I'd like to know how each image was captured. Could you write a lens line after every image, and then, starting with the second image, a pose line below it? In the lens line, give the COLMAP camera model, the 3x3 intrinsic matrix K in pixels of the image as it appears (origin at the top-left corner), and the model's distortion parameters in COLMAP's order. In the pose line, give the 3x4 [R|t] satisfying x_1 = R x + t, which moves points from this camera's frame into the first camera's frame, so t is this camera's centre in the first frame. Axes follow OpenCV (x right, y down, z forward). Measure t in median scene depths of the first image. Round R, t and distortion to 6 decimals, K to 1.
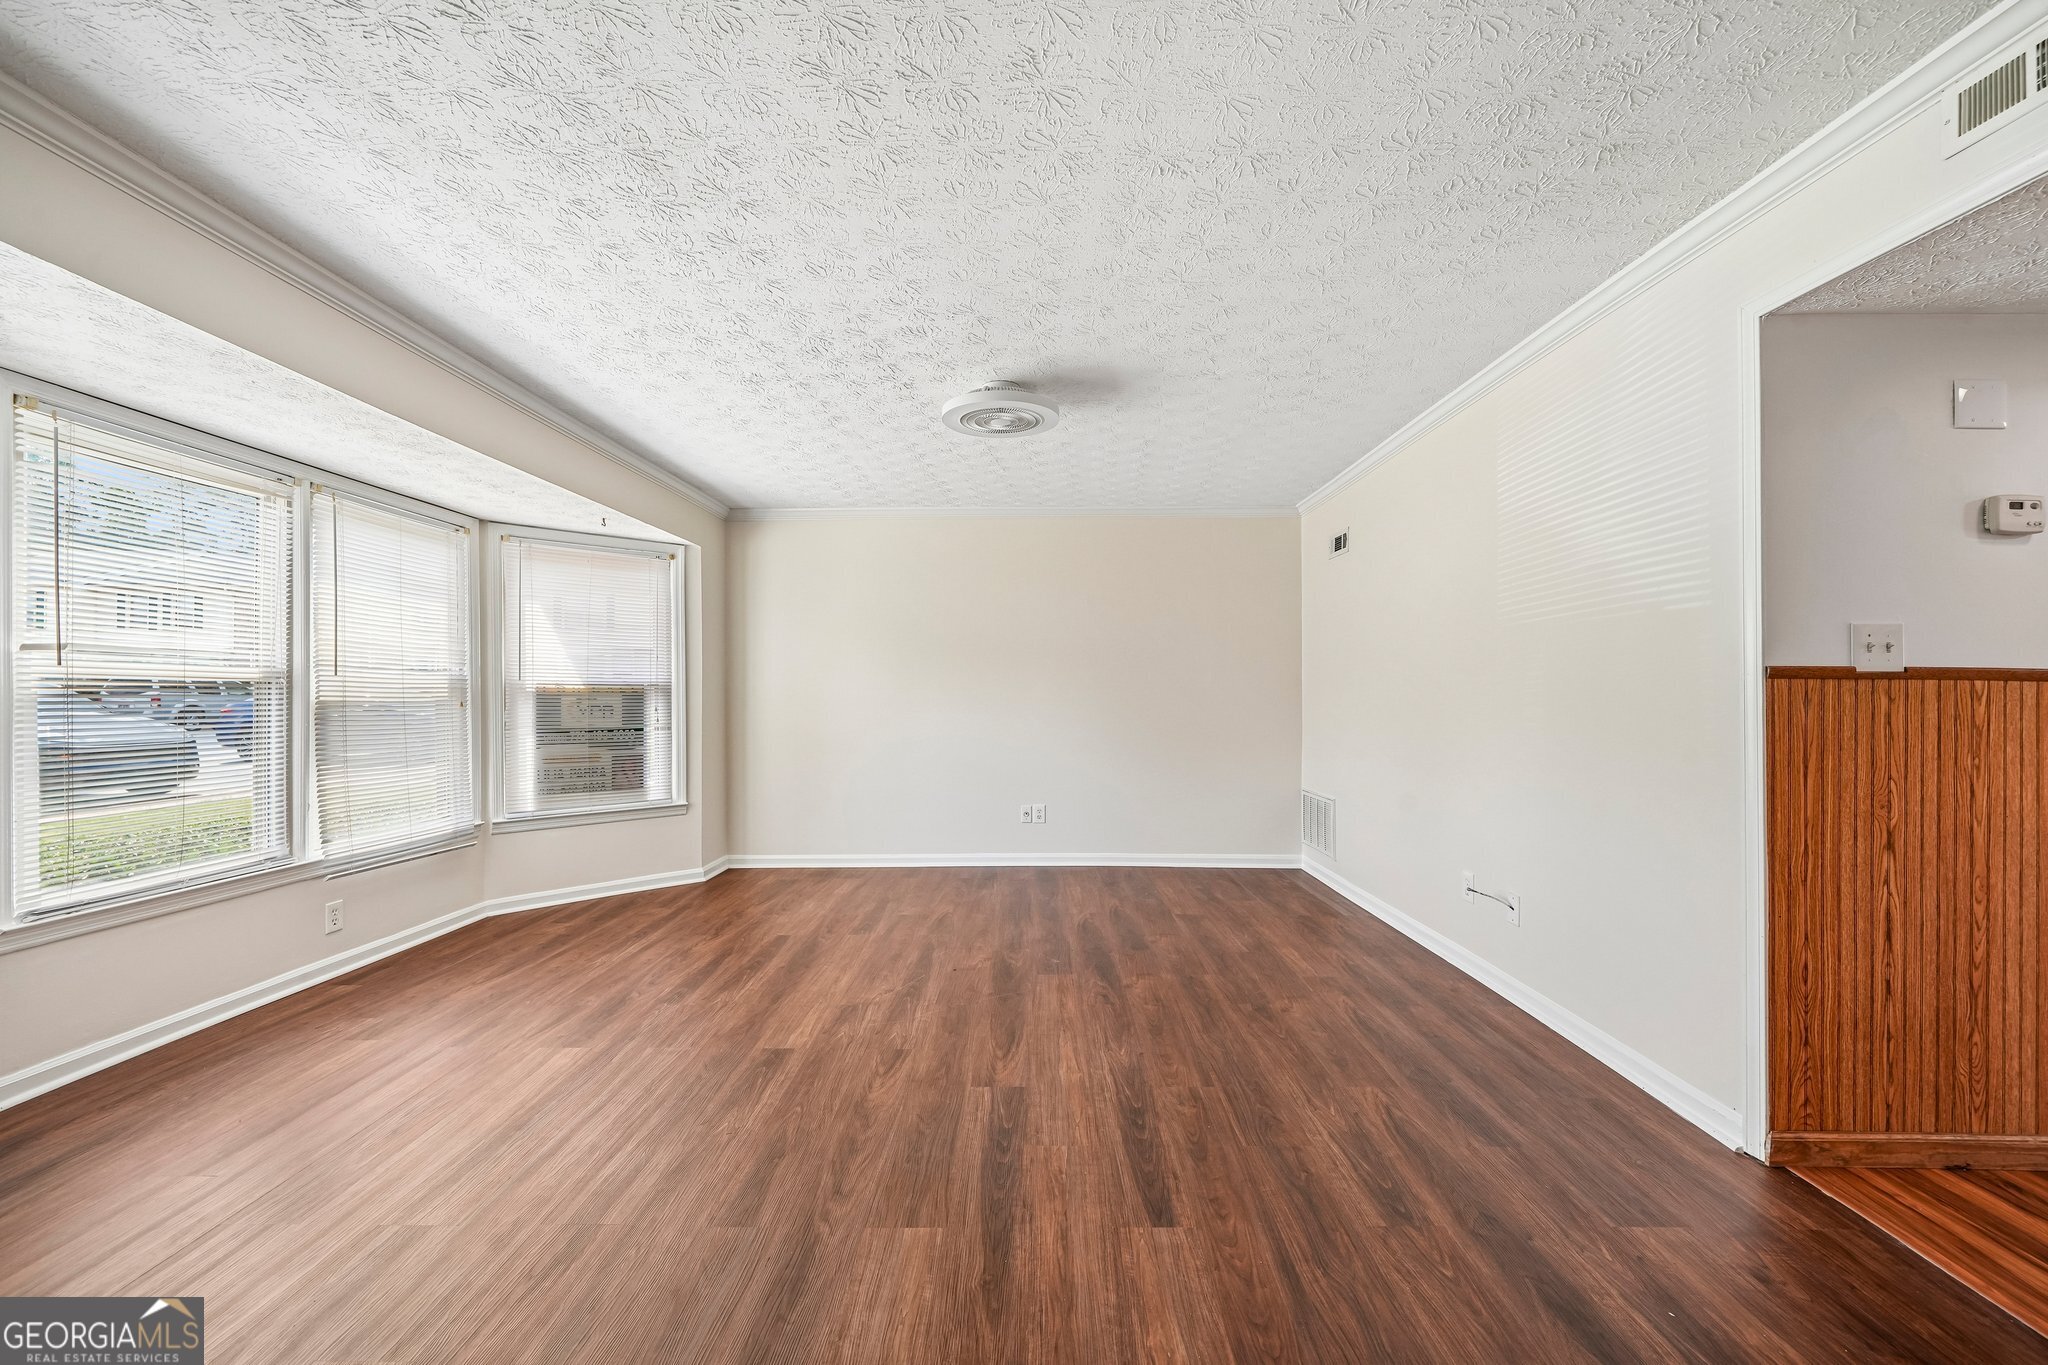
lens RADIAL K [[804.9, 0, 1020.0], [0, 804.9, 692.1], [0, 0, 1]] dist [-0.000402, -0.000304]
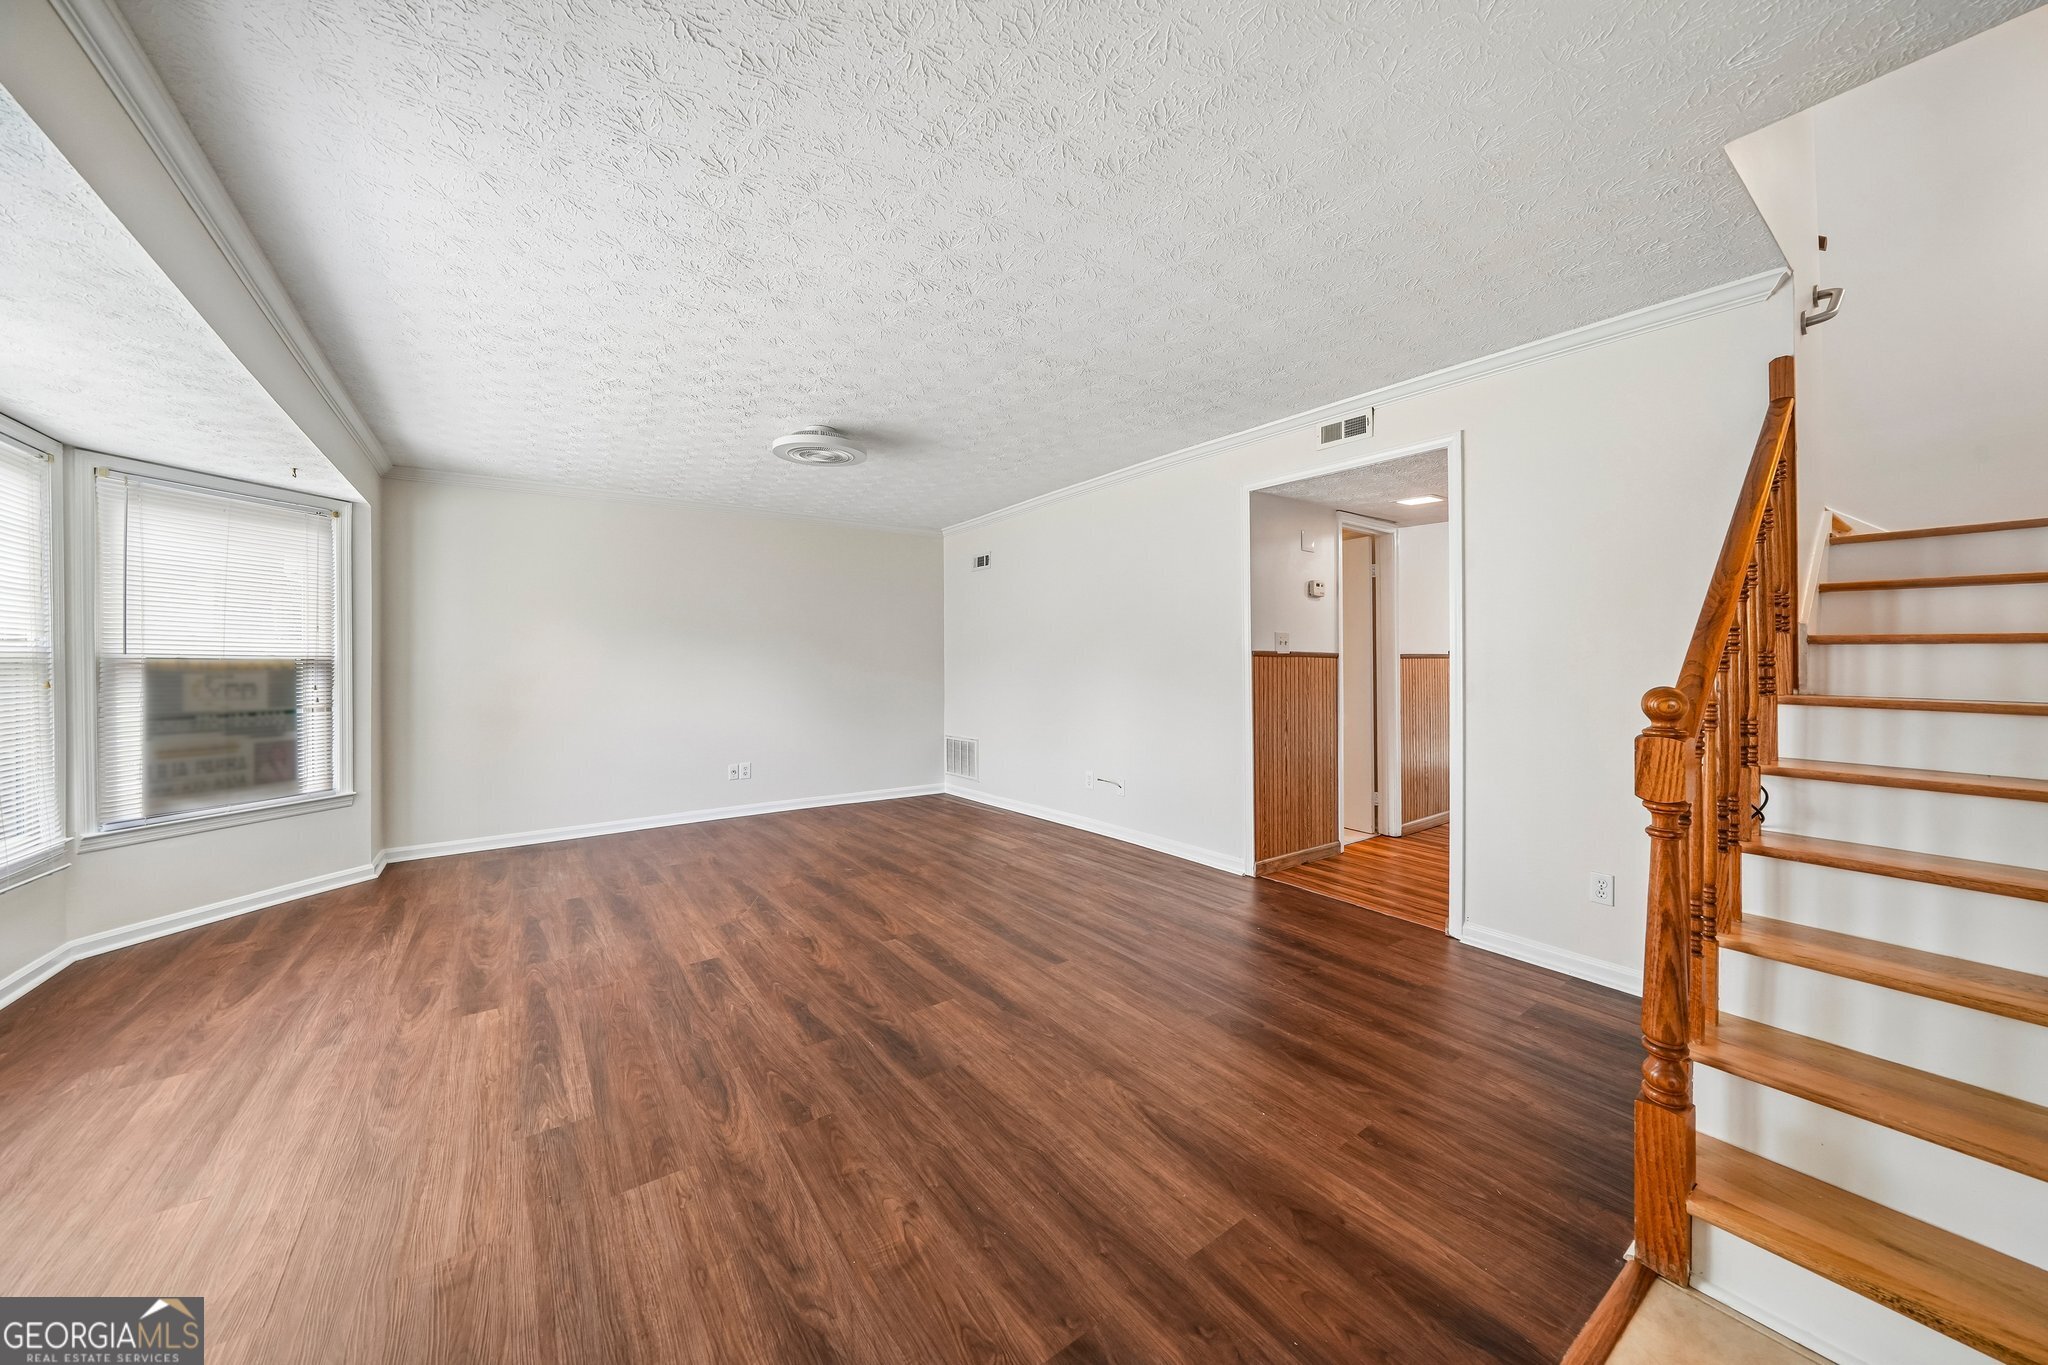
lens RADIAL K [[727.3, 0, 1026.5], [0, 727.3, 664.3], [0, 0, 1]] dist [-0.002737, -0.000204]
pose [[0.800026, -0.004022, 0.599951, -0.465649], [0.005714, 0.999983, -0.000915, 0.002024], [-0.599938, 0.004161, 0.800036, -0.134514]]
